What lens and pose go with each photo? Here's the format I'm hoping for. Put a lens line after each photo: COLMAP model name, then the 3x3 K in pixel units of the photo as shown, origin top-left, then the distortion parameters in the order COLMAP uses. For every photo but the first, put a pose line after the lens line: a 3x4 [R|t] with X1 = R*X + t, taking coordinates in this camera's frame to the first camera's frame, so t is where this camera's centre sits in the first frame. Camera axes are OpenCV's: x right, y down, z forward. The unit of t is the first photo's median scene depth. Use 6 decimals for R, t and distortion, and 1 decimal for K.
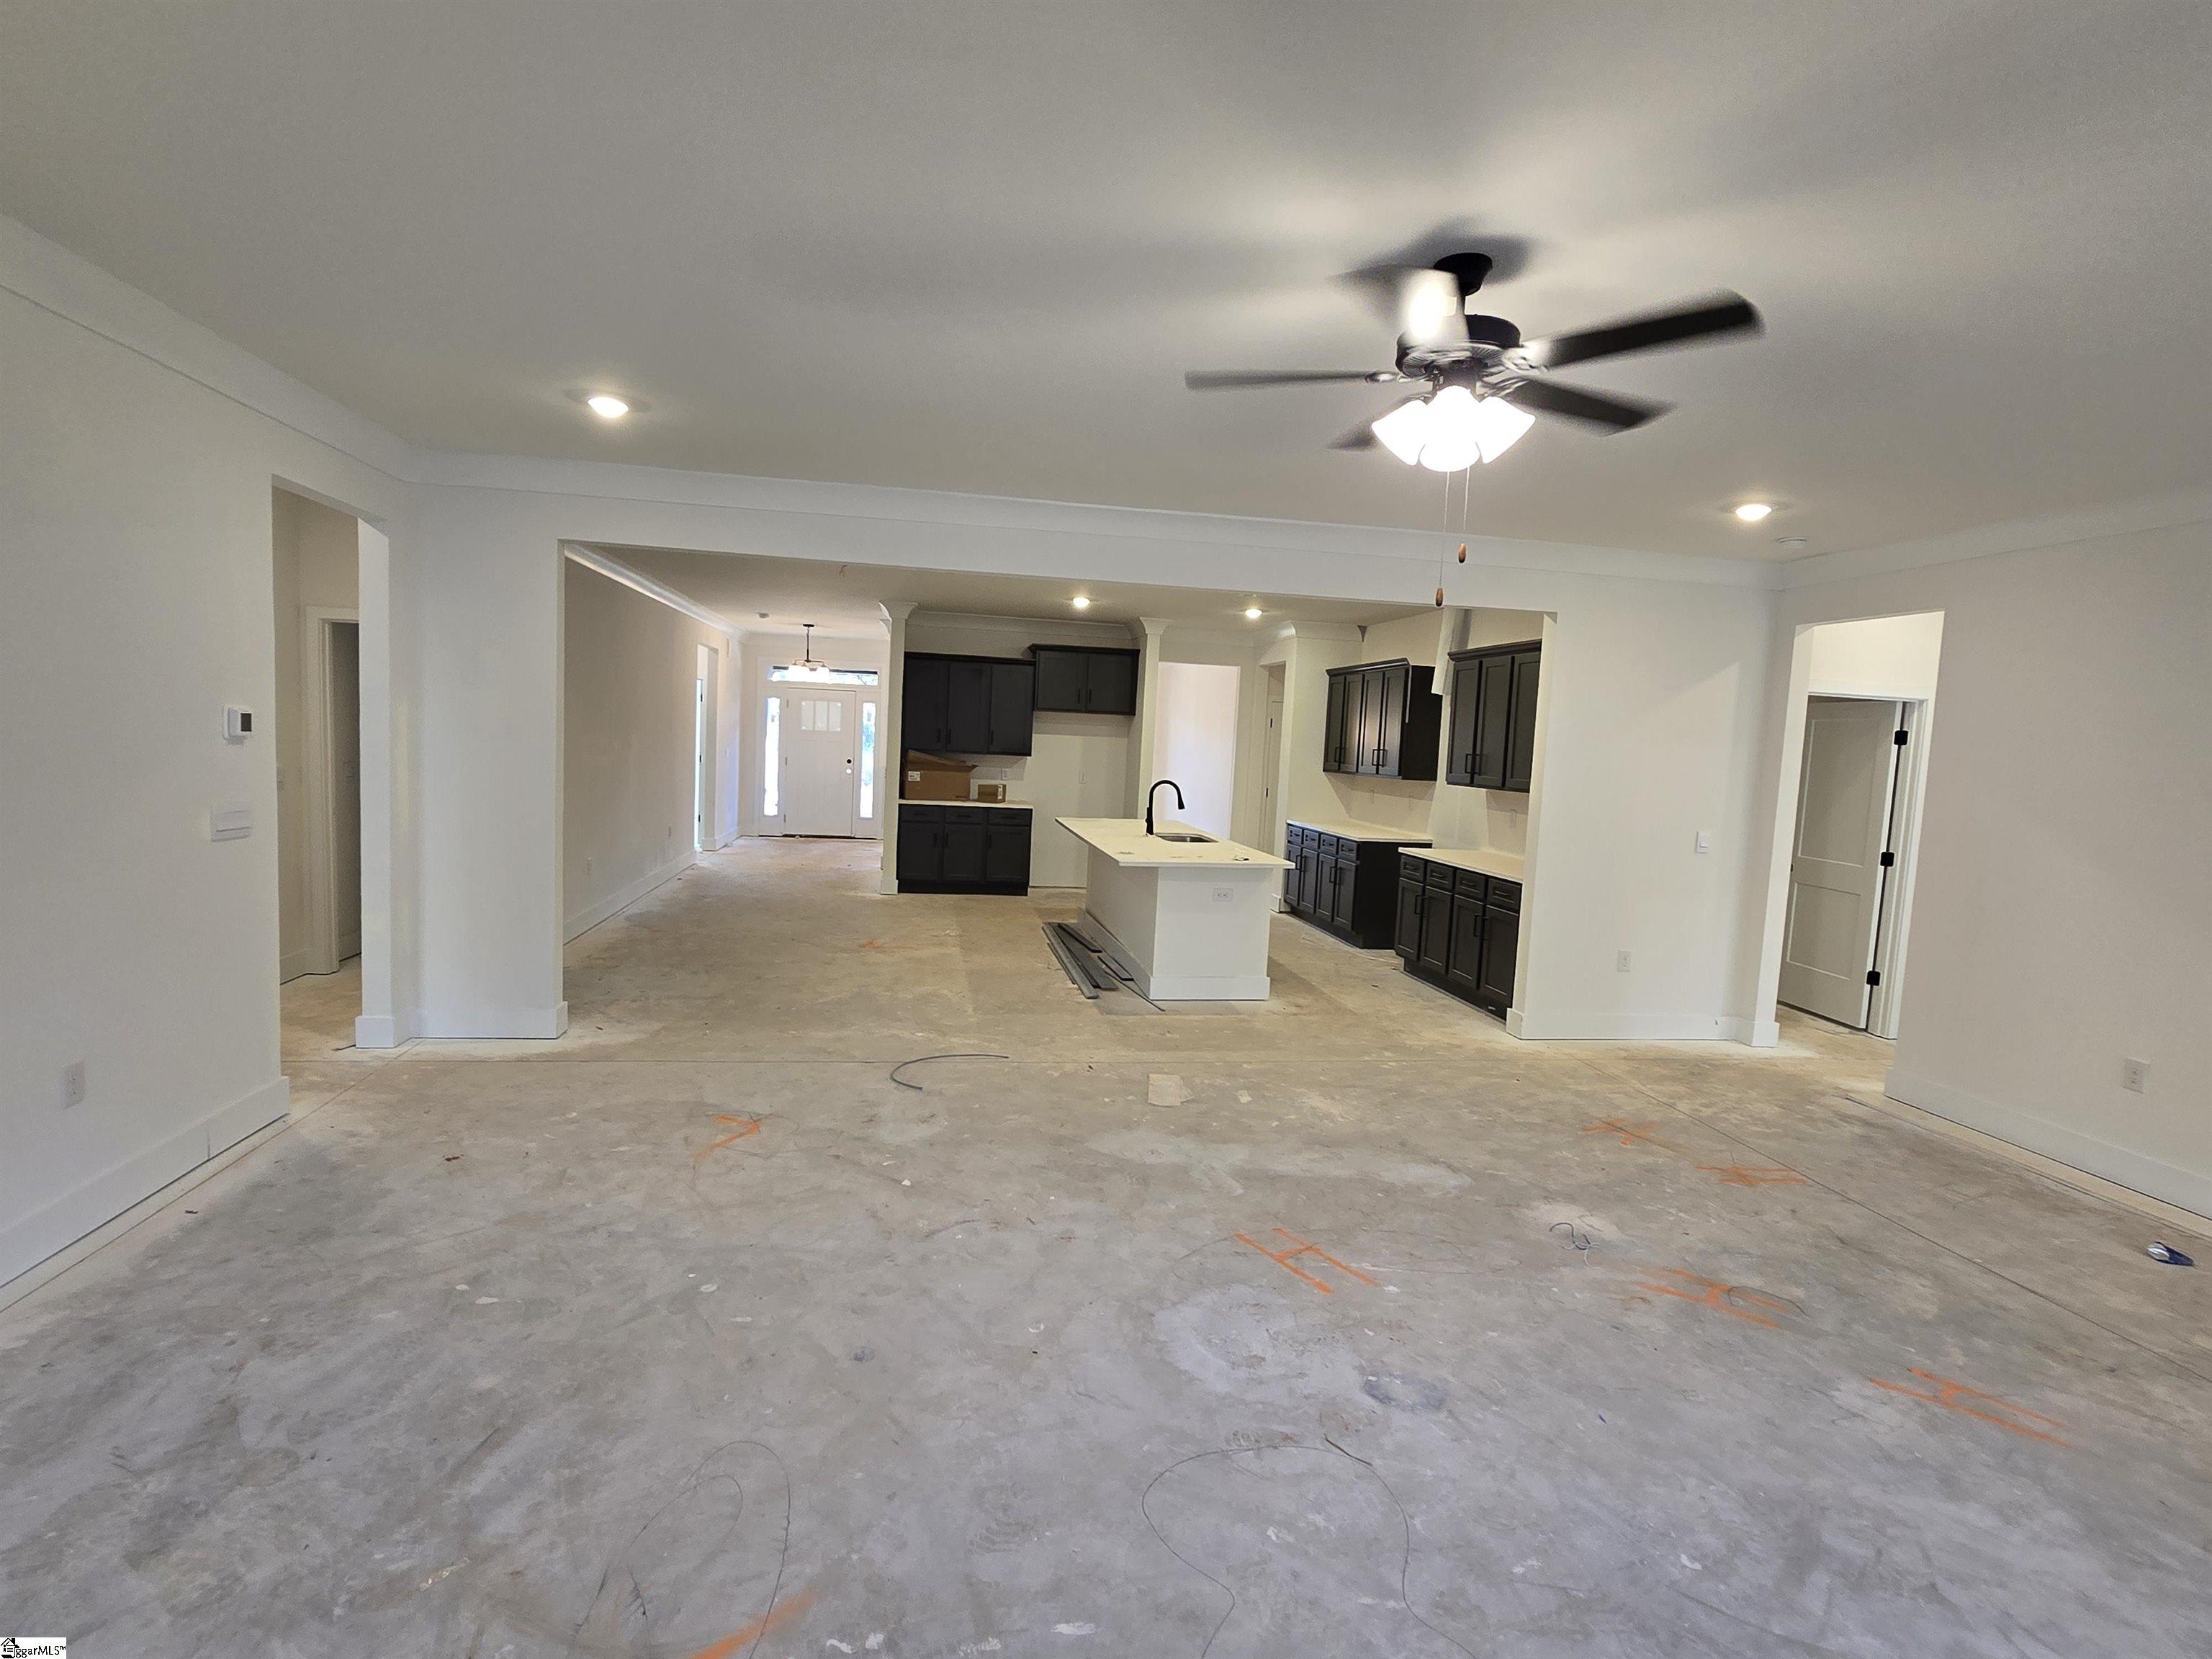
lens RADIAL K [[1093.0, 0, 1113.0], [0, 1093.0, 829.2], [0, 0, 1]] dist [-0.006062, 0.000173]
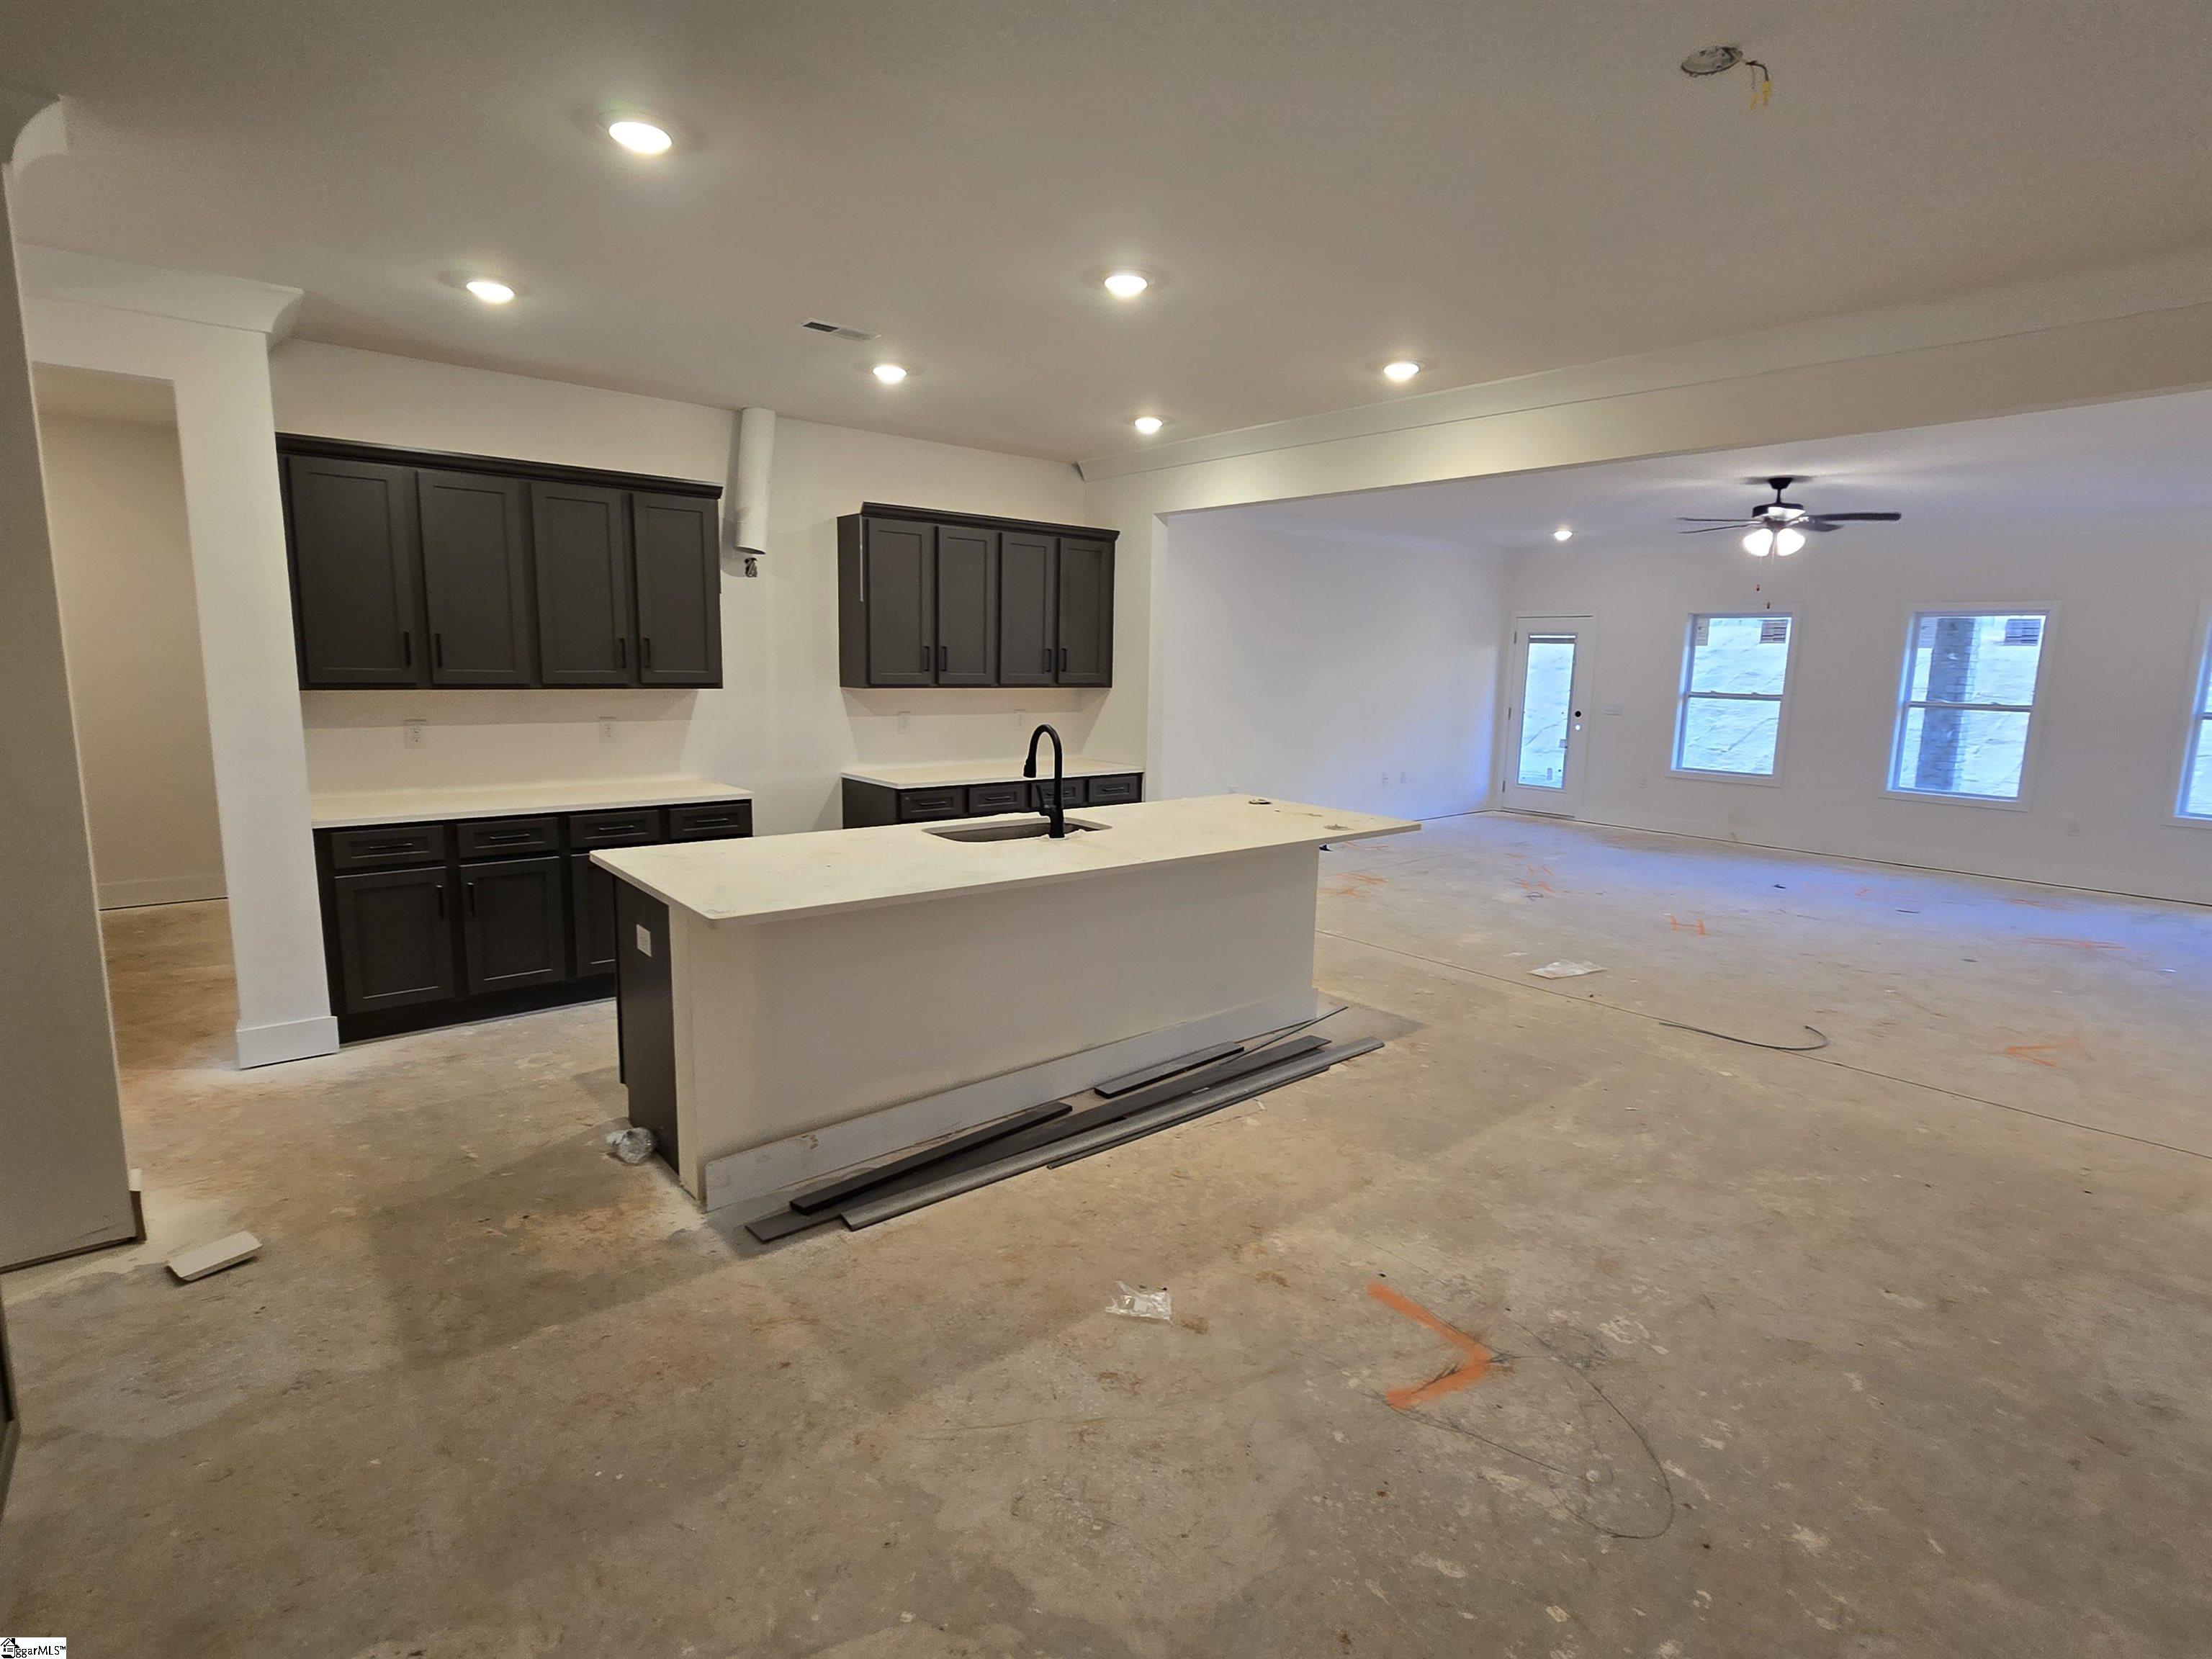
lens RADIAL K [[1093.0, 0, 1113.0], [0, 1093.0, 829.2], [0, 0, 1]] dist [-0.006062, 0.000173]
pose [[-0.498898, -0.189056, 0.845789, -0.510874], [0.030698, 0.971449, 0.235253, -0.145497], [-0.866117, 0.143331, -0.478851, 1.530845]]
